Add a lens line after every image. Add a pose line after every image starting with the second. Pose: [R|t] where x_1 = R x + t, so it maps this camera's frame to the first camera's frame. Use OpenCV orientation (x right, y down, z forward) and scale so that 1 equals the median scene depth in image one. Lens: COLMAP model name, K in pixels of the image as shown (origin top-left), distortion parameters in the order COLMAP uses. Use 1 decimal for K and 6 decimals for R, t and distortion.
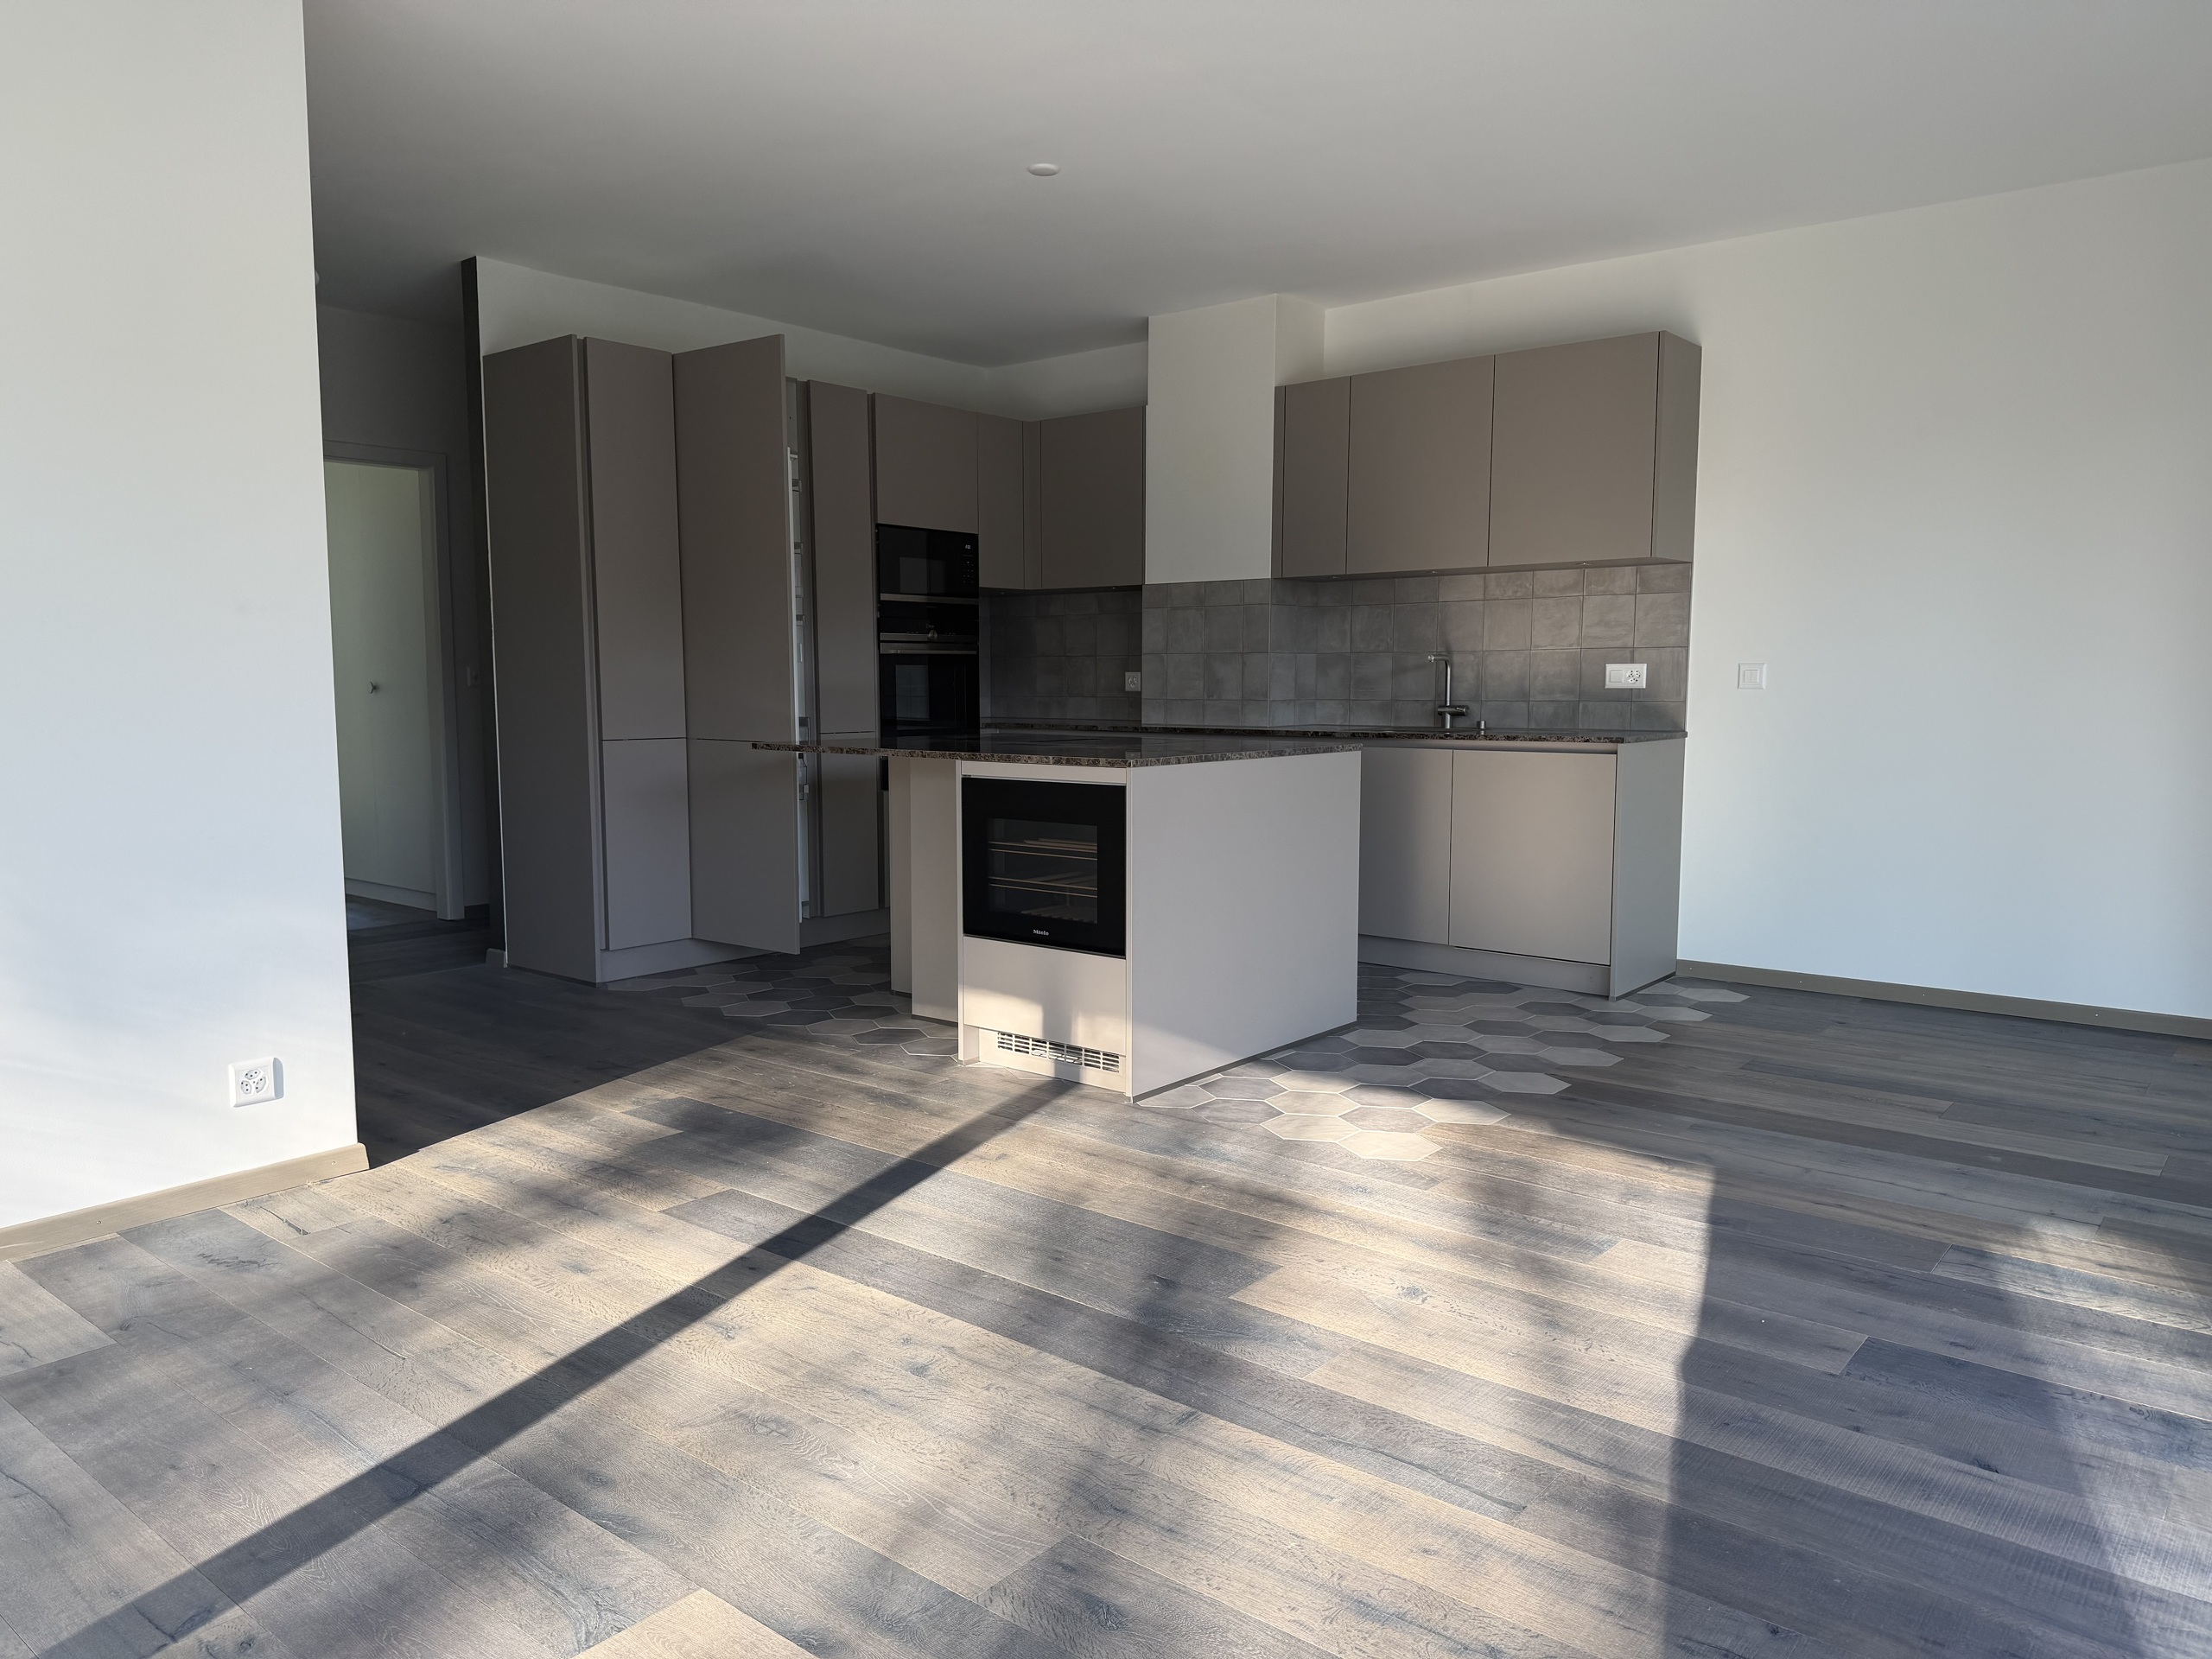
lens RADIAL K [[1555.2, 0, 1106.2], [0, 1555.2, 855.2], [0, 0, 1]] dist [0.042527, -0.053042]
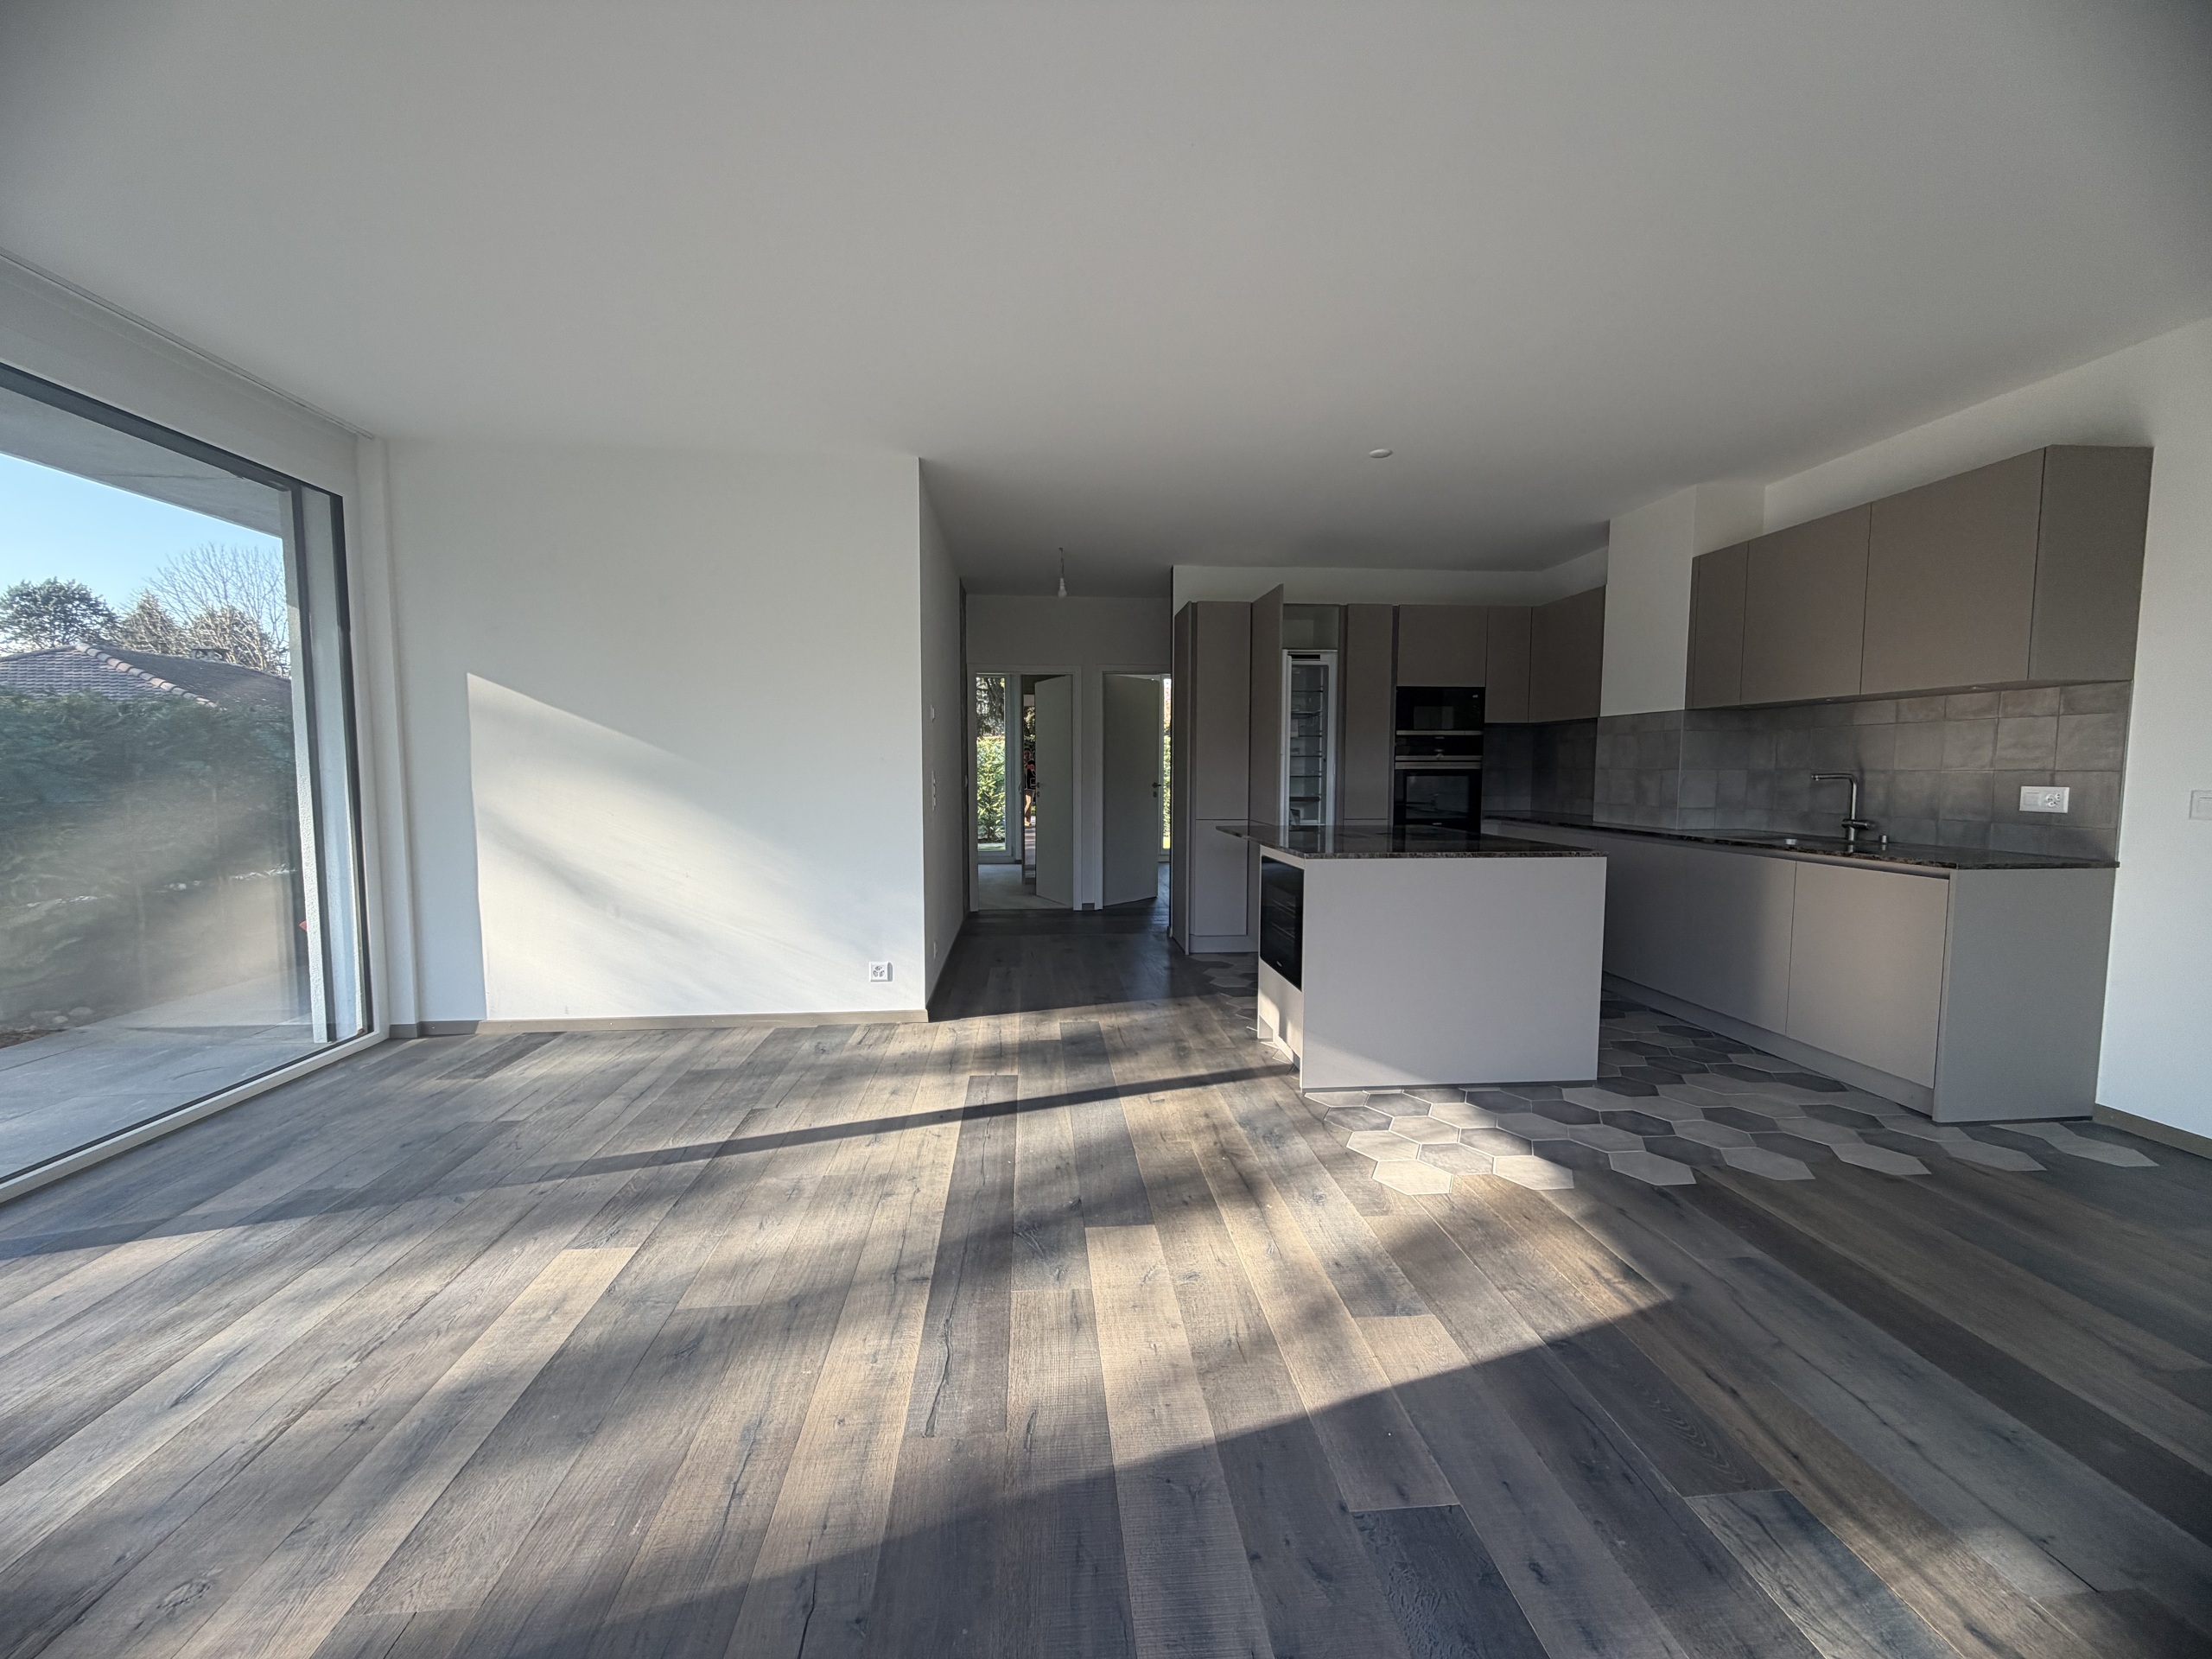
lens RADIAL K [[887.9, 0, 1088.7], [0, 887.9, 834.3], [0, 0, 1]] dist [-0.002201, 0.000666]
pose [[0.684636, 0.054892, -0.726815, 0.426653], [-0.082816, 0.996561, -0.002745, -0.055212], [0.724165, 0.062072, 0.686827, 0.254762]]
